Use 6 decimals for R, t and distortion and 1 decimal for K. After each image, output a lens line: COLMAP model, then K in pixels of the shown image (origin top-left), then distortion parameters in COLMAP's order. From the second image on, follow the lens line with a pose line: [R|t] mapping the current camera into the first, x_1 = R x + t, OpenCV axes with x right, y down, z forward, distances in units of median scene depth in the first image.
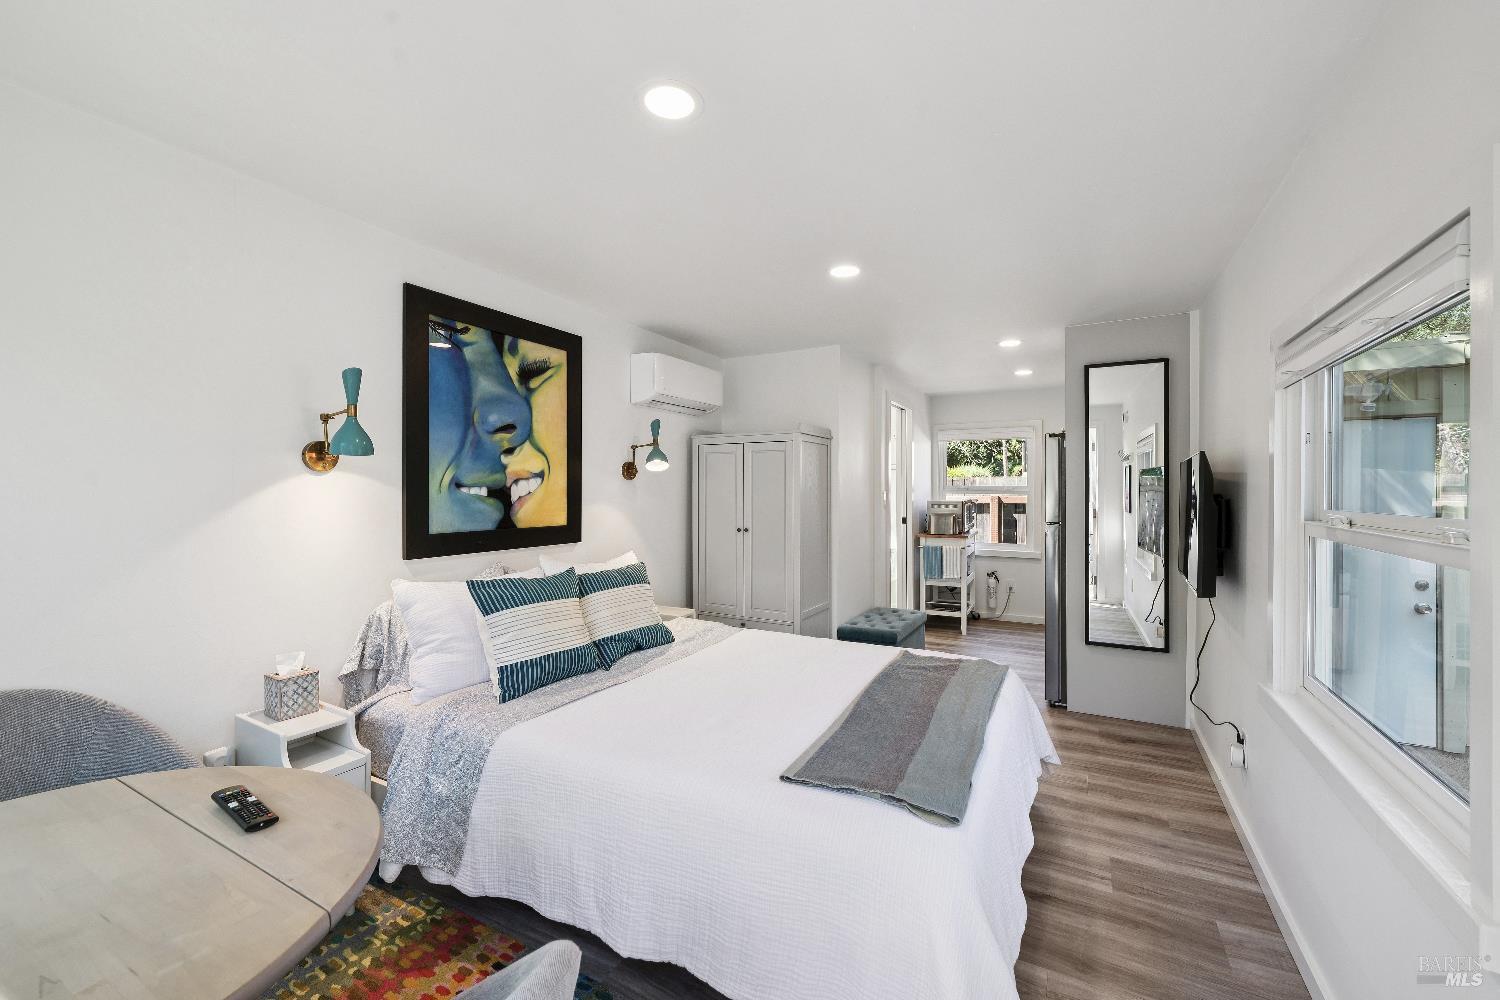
lens RADIAL K [[597.3, 0, 750.7], [0, 597.3, 493.9], [0, 0, 1]] dist [-0.000010, -0.000039]
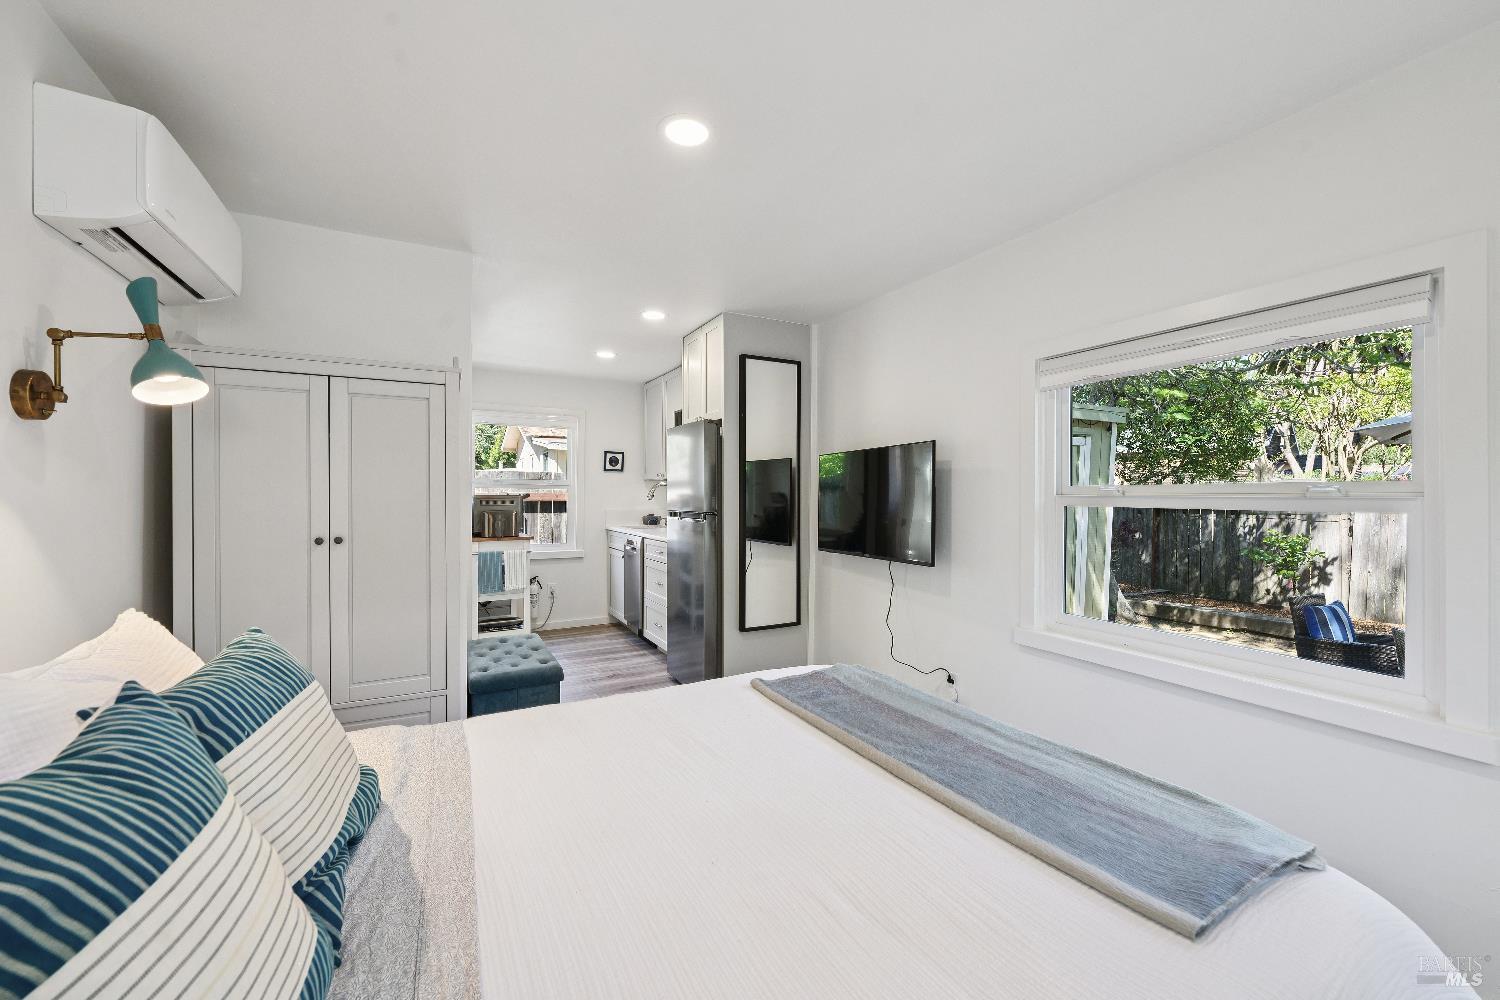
lens RADIAL K [[597.3, 0, 750.7], [0, 597.3, 493.9], [0, 0, 1]] dist [-0.000010, -0.000039]
pose [[0.546552, 0.003689, 0.837417, -0.206584], [0.003260, 0.999973, -0.006533, 0.019306], [-0.837419, 0.006301, 0.546526, 0.330522]]
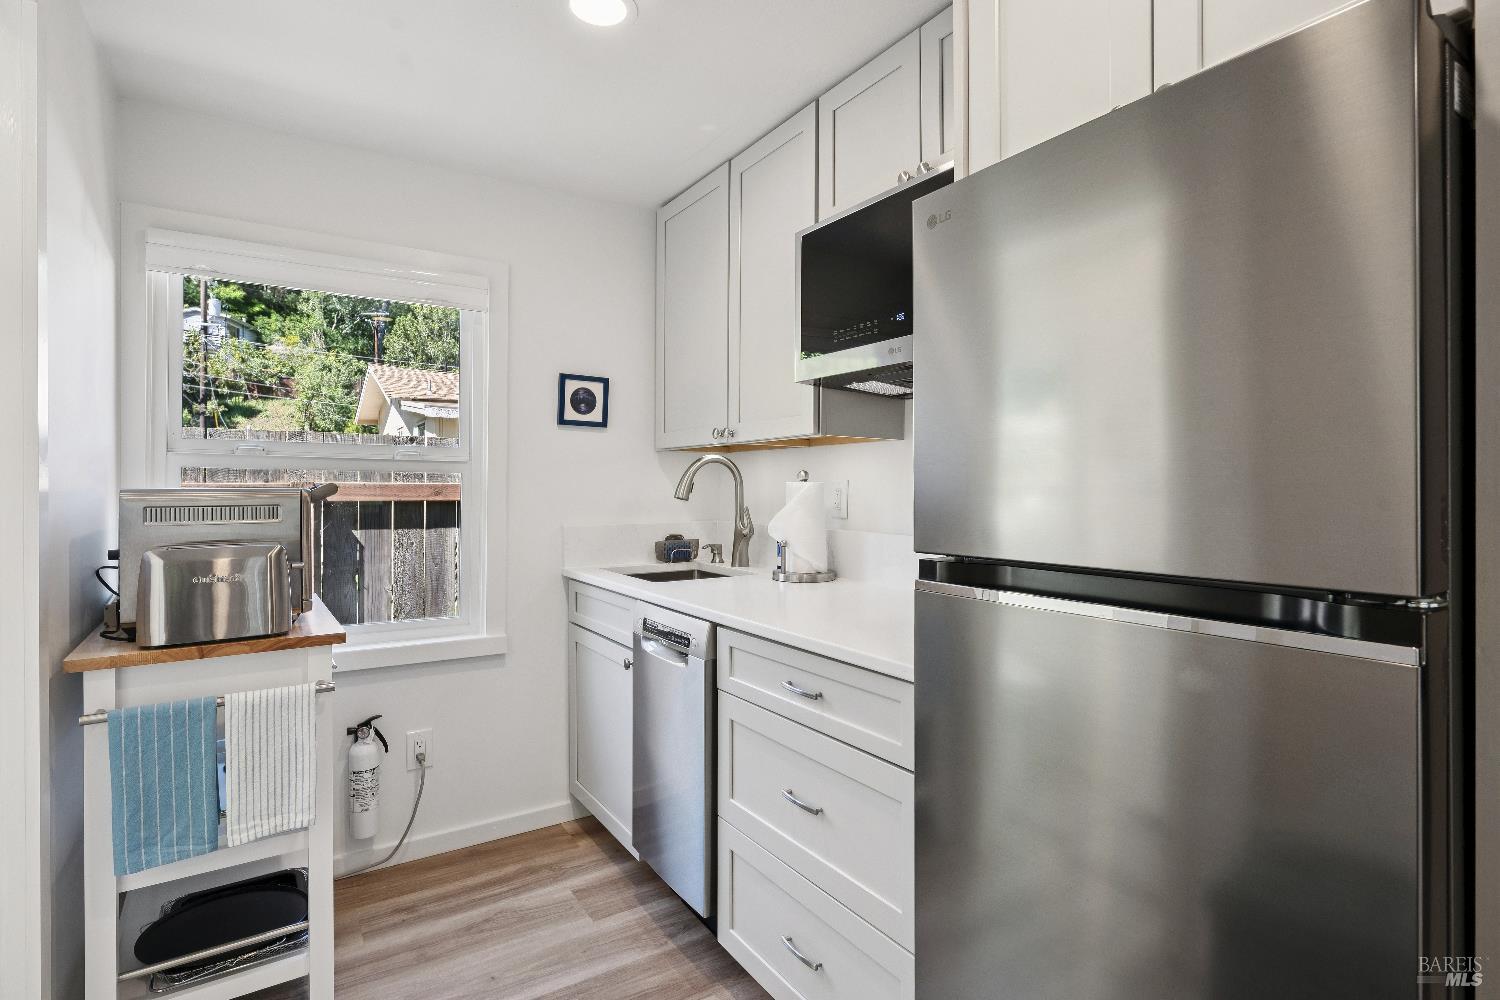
lens RADIAL K [[751.3, 0, 749.5], [0, 751.3, 489.3], [0, 0, 1]] dist [-0.000307, 0.000258]
pose [[0.481169, 0.001010, 0.876628, 0.207871], [0.003977, 0.999987, -0.003335, 0.016493], [-0.876619, 0.005091, 0.481158, 0.835454]]
